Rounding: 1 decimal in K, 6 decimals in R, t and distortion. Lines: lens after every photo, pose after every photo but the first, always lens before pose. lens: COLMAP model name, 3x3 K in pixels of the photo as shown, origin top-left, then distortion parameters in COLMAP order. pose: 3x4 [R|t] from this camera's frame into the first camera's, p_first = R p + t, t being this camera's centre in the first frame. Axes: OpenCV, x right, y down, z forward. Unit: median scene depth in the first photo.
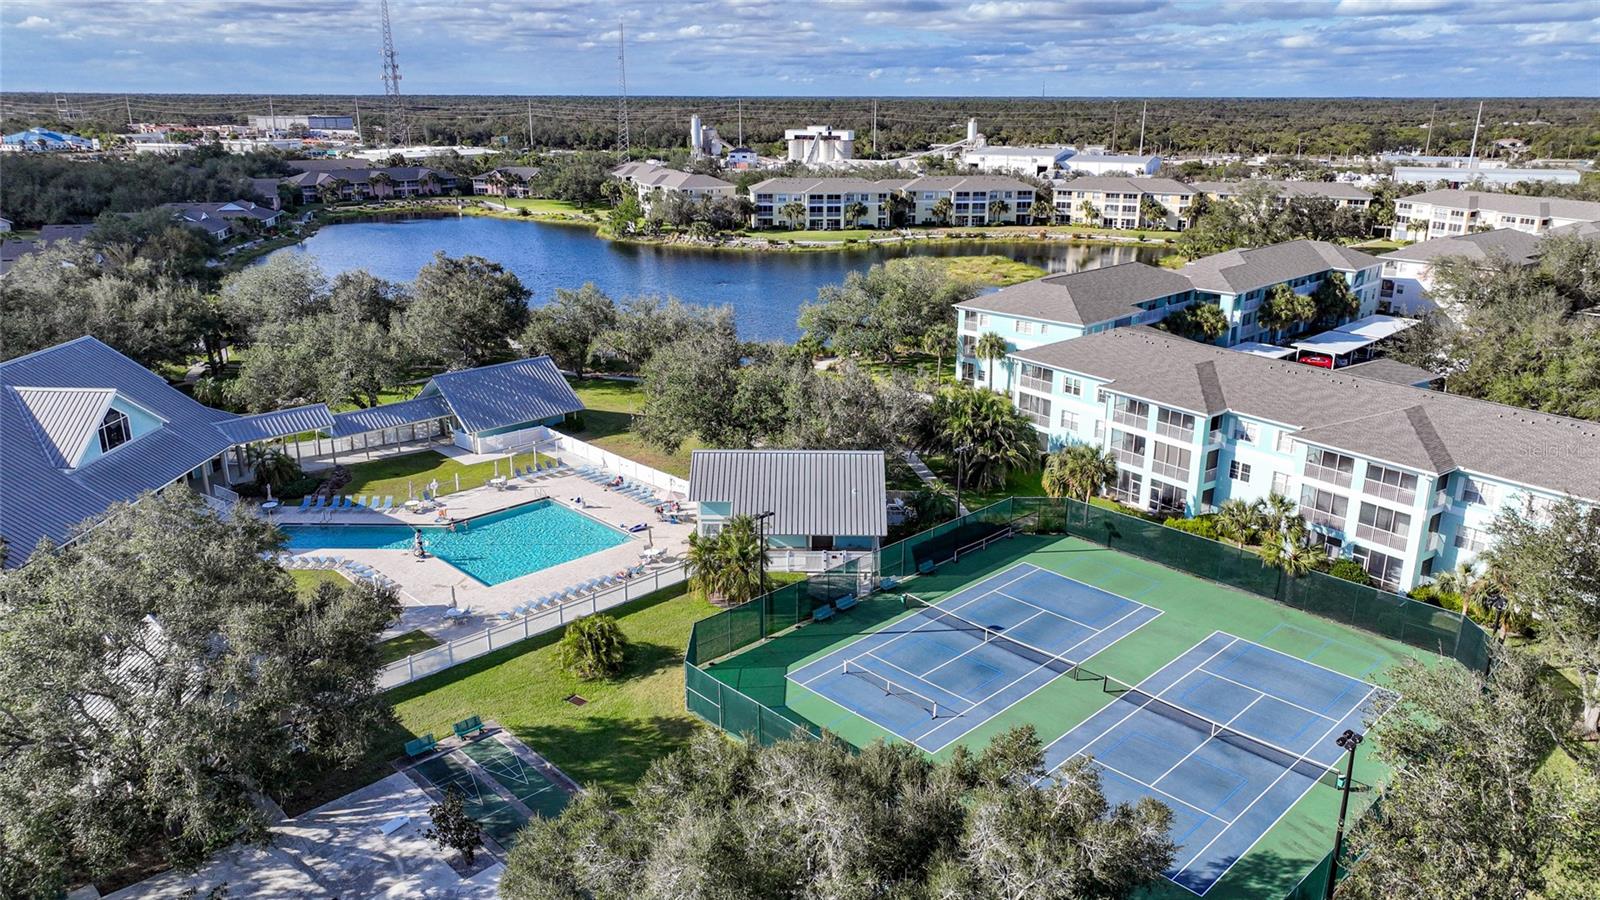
lens RADIAL K [[1119.9, 0, 805.2], [0, 1119.9, 452.8], [0, 0, 1]] dist [0.006767, 0.008706]
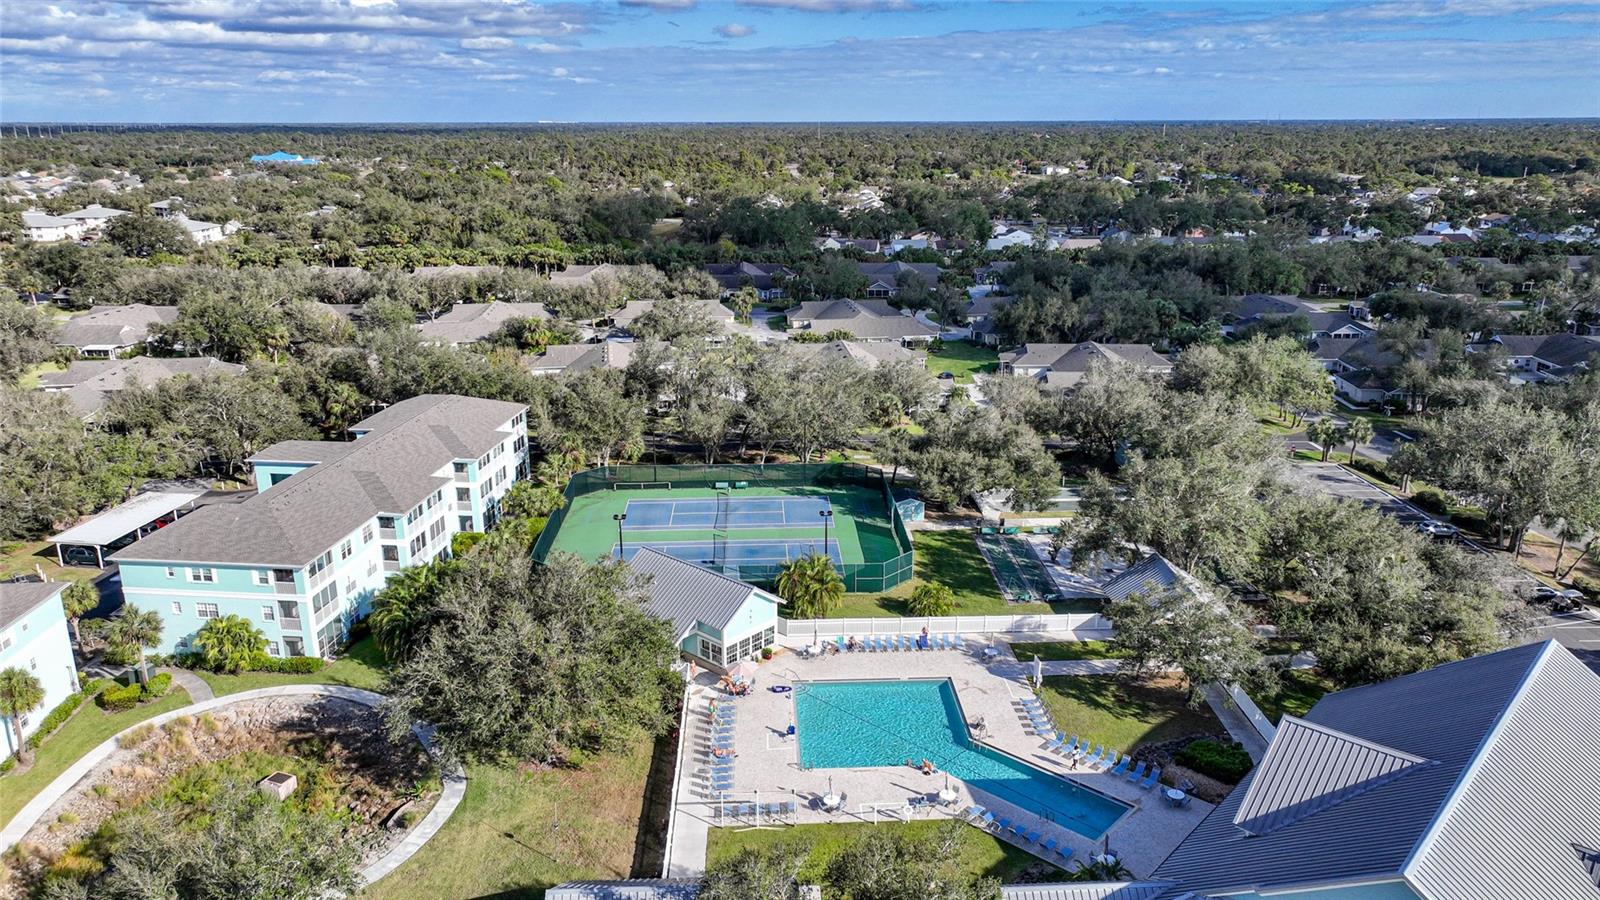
lens RADIAL K [[1119.9, 0, 805.2], [0, 1119.9, 452.8], [0, 0, 1]] dist [0.006767, 0.008706]
pose [[-0.744534, -0.191292, 0.639590, -0.239743], [0.206629, 0.844987, 0.493256, -0.189689], [-0.634801, 0.499404, -0.589595, 0.454990]]
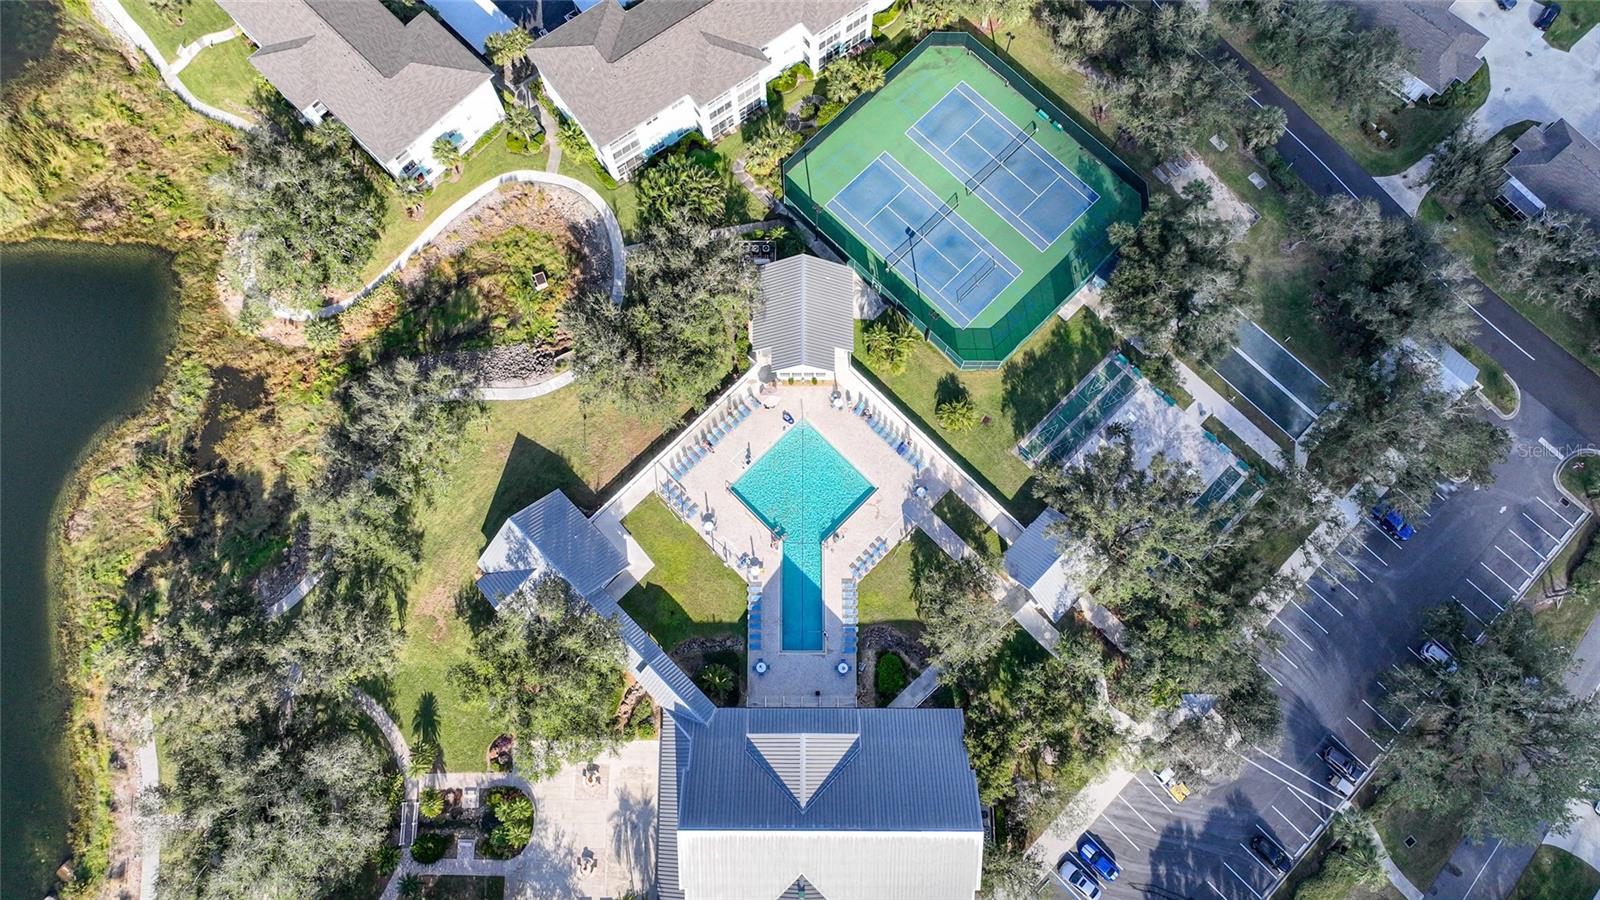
lens RADIAL K [[1119.9, 0, 805.2], [0, 1119.9, 452.8], [0, 0, 1]] dist [0.006767, 0.008706]
pose [[-0.008533, -0.964443, 0.264154, -0.187355], [0.306231, 0.248951, 0.918829, -0.415918], [-0.951919, 0.088733, 0.293217, 0.160006]]
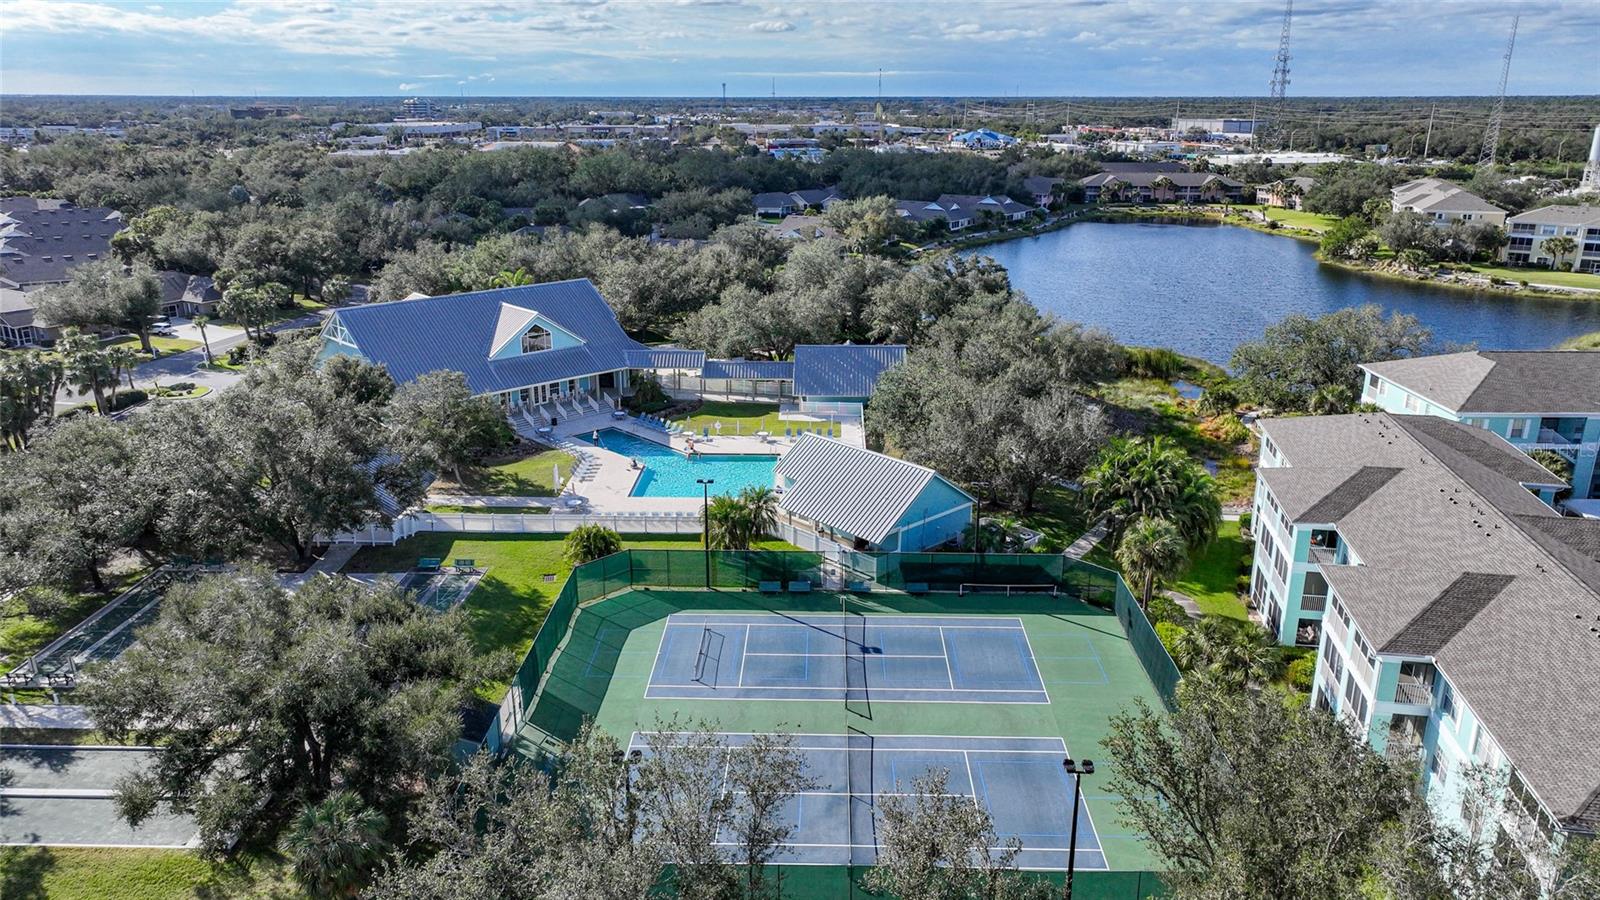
lens RADIAL K [[1129.5, 0, 800.0], [0, 1129.5, 450.0], [0, 0, 1]] dist [0.001094, 0.009782]
pose [[0.693830, 0.212656, -0.688024, 0.200384], [-0.216690, 0.972778, 0.082151, -0.022422], [0.686764, 0.092089, 0.721023, 0.051849]]
